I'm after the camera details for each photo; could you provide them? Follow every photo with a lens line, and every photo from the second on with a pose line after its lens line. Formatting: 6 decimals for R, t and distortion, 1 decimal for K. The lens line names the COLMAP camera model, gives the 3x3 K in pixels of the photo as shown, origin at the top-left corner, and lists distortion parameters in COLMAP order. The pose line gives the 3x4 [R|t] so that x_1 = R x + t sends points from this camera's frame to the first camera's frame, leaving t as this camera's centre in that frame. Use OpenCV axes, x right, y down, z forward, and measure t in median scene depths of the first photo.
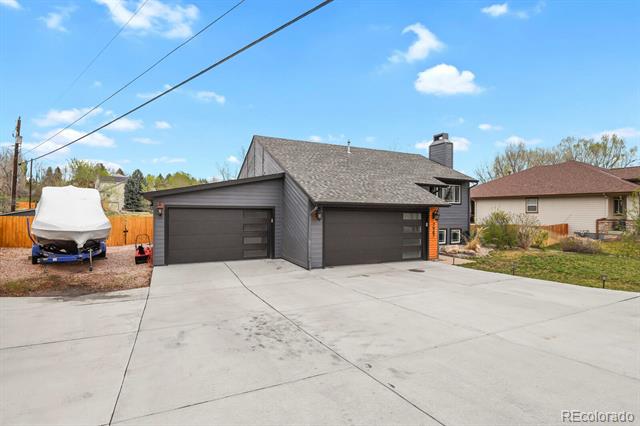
lens RADIAL K [[311.0, 0, 318.0], [0, 311.0, 212.6], [0, 0, 1]] dist [-0.009980, -0.001160]
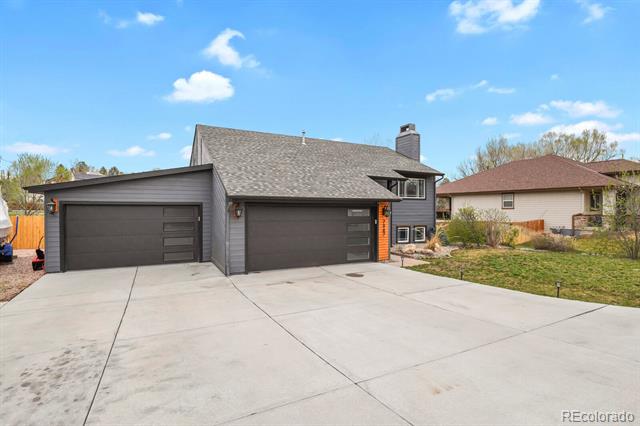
lens RADIAL K [[311.0, 0, 318.0], [0, 311.0, 212.6], [0, 0, 1]] dist [-0.009980, -0.001160]
pose [[0.999586, -0.007214, 0.027860, 0.159861], [0.007039, 0.999955, 0.006379, 0.005537], [-0.027905, -0.006180, 0.999591, 0.116910]]
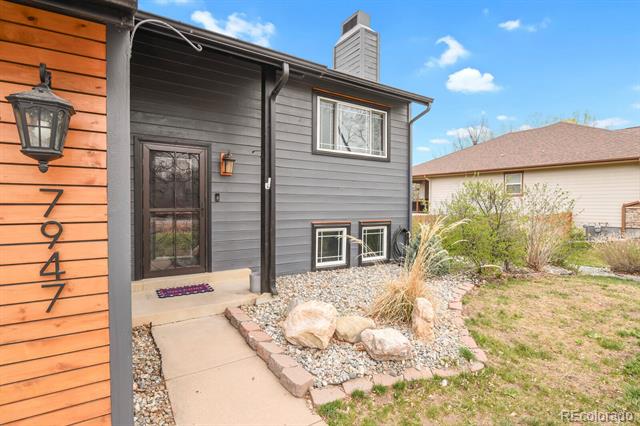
lens RADIAL K [[317.5, 0, 322.3], [0, 317.5, 210.4], [0, 0, 1]] dist [-0.001246, -0.000118]
pose [[0.990823, -0.005810, 0.135039, 0.456786], [0.003602, 0.999856, 0.016589, 0.039911], [-0.135116, -0.015951, 0.990701, 0.867888]]
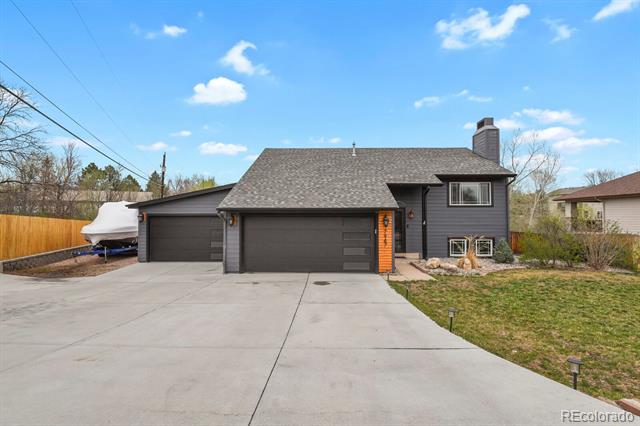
lens RADIAL K [[305.9, 0, 320.0], [0, 305.9, 213.0], [0, 0, 1]] dist [-0.007280, -0.000618]
pose [[0.894326, -0.018254, -0.447043, 0.585801], [0.007806, 0.999652, -0.025203, 0.007496], [0.447347, 0.019050, 0.894157, 0.179368]]
